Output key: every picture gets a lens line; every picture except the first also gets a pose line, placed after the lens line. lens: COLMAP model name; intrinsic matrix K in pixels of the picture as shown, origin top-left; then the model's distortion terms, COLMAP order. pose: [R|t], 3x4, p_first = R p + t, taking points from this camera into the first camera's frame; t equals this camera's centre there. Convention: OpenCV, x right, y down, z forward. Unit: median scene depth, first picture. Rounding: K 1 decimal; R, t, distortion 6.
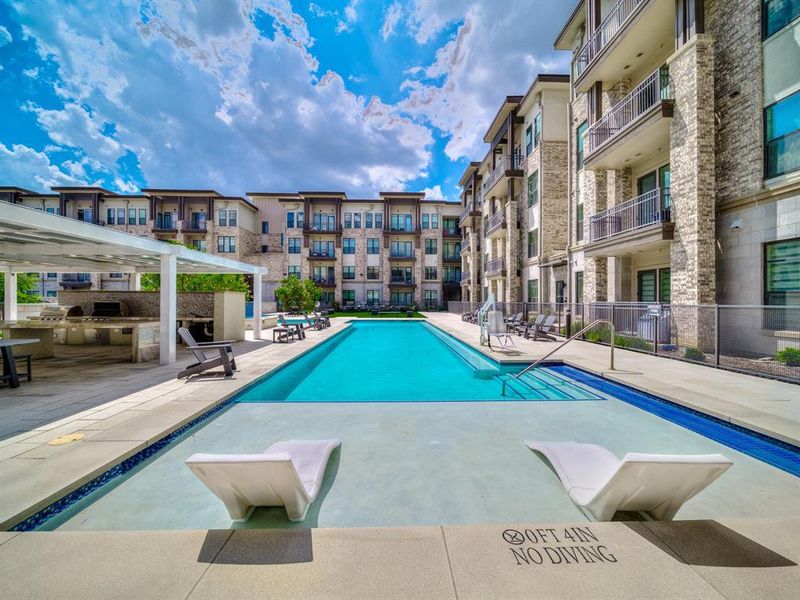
lens RADIAL K [[320.6, 0, 400.0], [0, 320.6, 300.0], [0, 0, 1]] dist [0.000636, -0.000036]
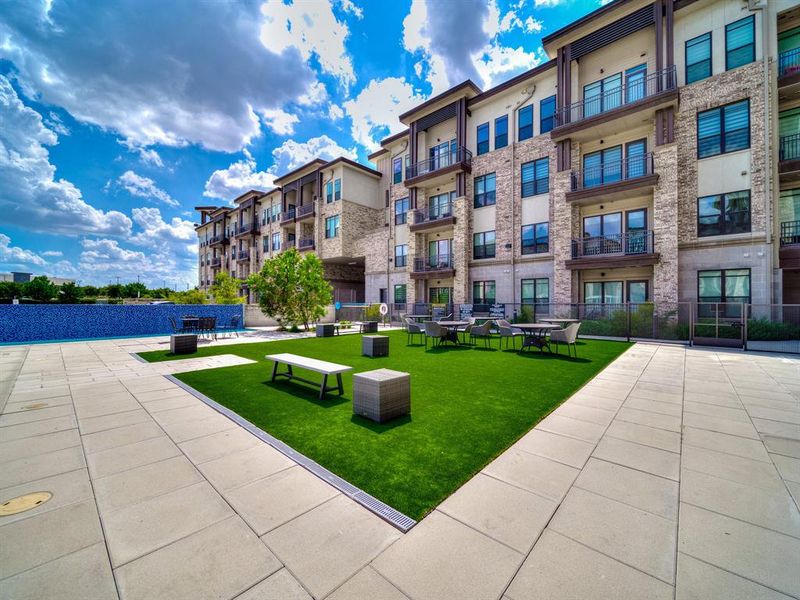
lens RADIAL K [[320.6, 0, 400.0], [0, 320.6, 300.0], [0, 0, 1]] dist [0.000636, -0.000036]
pose [[0.740545, -0.005518, -0.671984, 0.072500], [-0.002171, 0.999941, -0.010604, 0.003472], [0.672003, 0.009312, 0.740490, 0.557551]]
